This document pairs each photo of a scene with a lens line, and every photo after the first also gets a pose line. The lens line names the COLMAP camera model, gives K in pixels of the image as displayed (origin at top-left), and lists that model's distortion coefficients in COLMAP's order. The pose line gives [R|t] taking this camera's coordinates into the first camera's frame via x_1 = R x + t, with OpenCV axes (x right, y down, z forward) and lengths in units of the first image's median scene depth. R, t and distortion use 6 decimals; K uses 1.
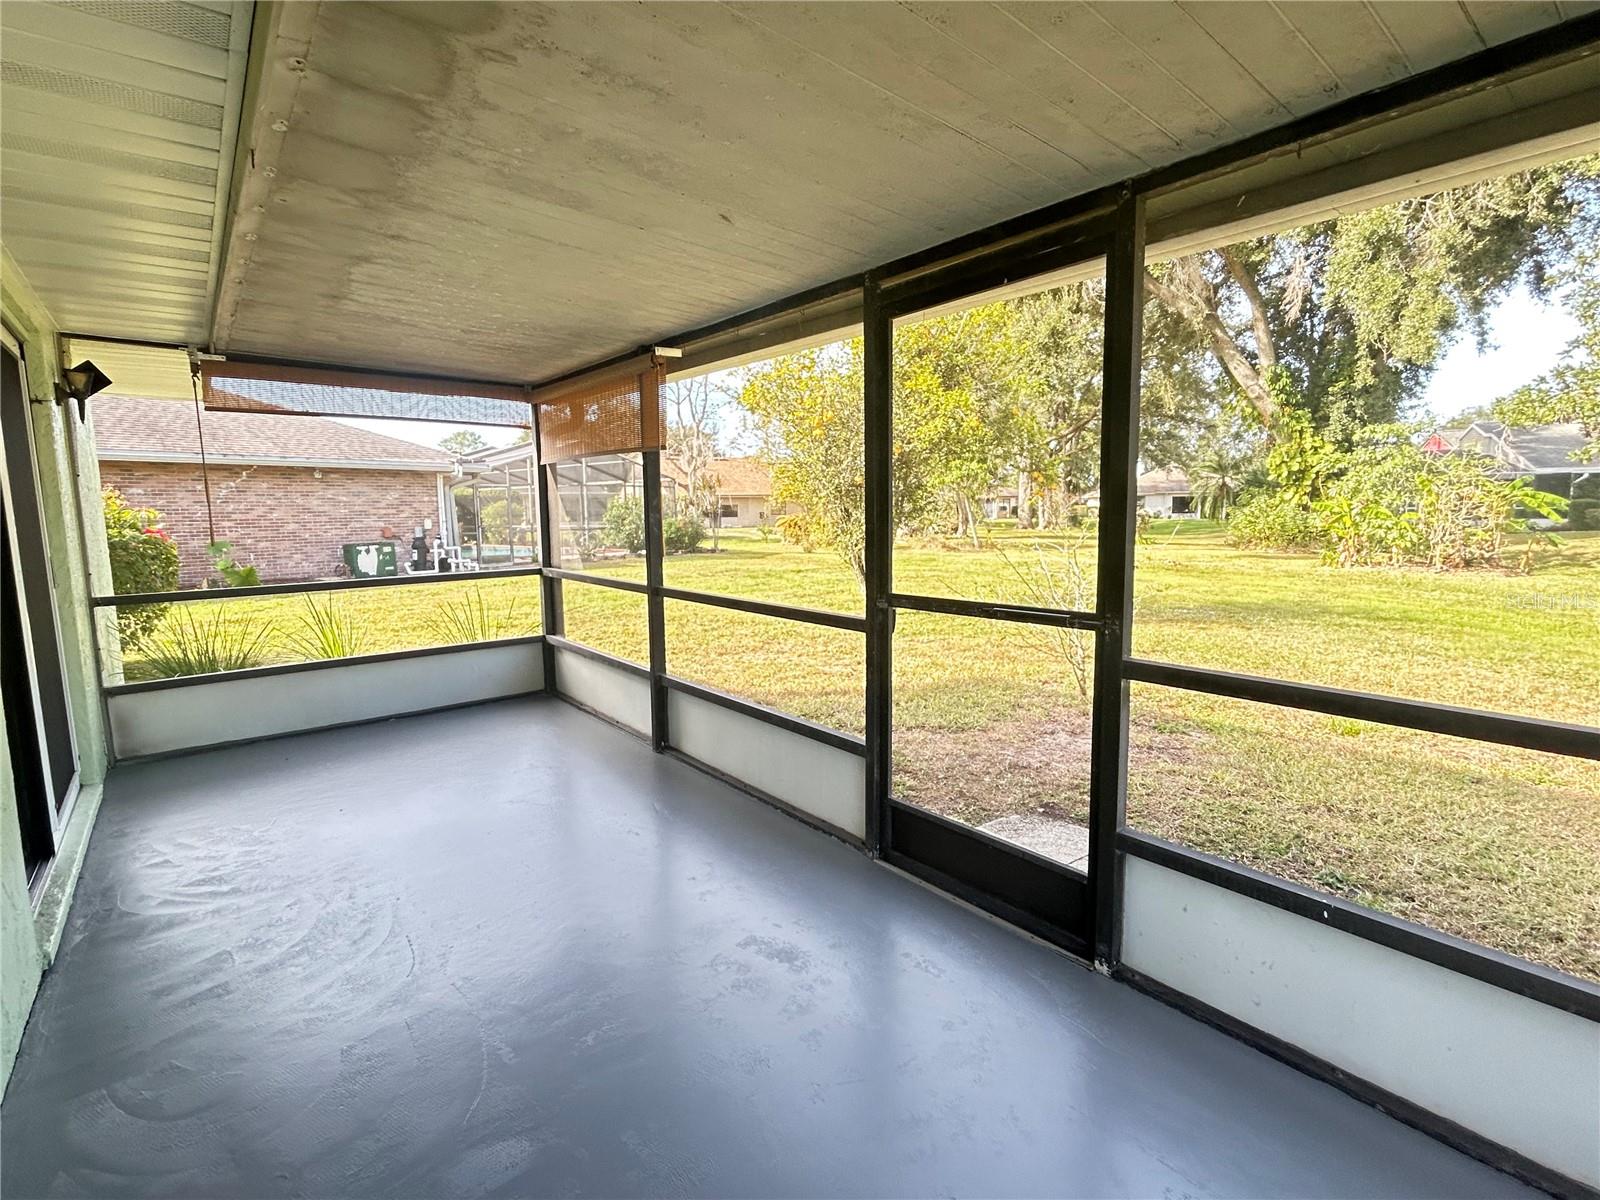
lens RADIAL K [[763.6, 0, 795.9], [0, 763.6, 600.8], [0, 0, 1]] dist [-0.004583, 0.008964]
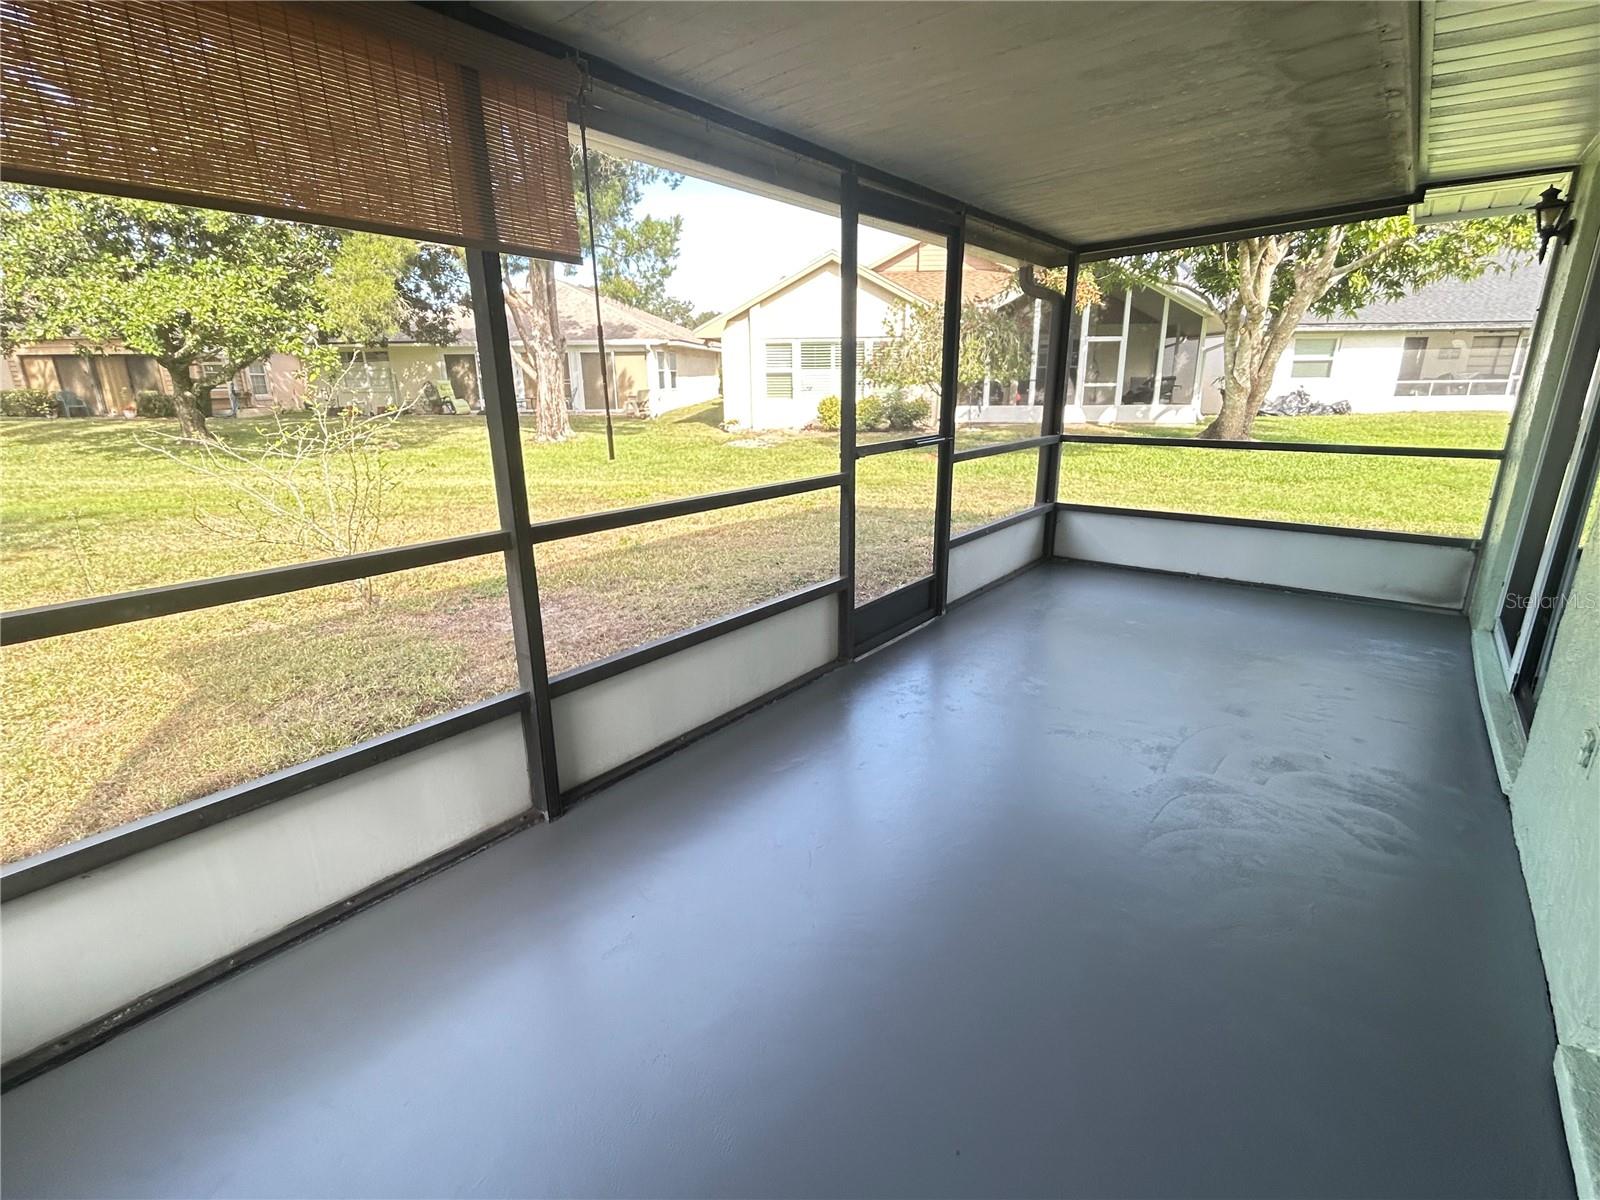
lens RADIAL K [[763.6, 0, 795.9], [0, 763.6, 600.8], [0, 0, 1]] dist [-0.004583, 0.008964]
pose [[-0.230631, -0.256057, 0.938746, -1.020594], [0.131941, 0.947615, 0.290891, -0.139342], [-0.964055, 0.190947, -0.184765, 1.288764]]
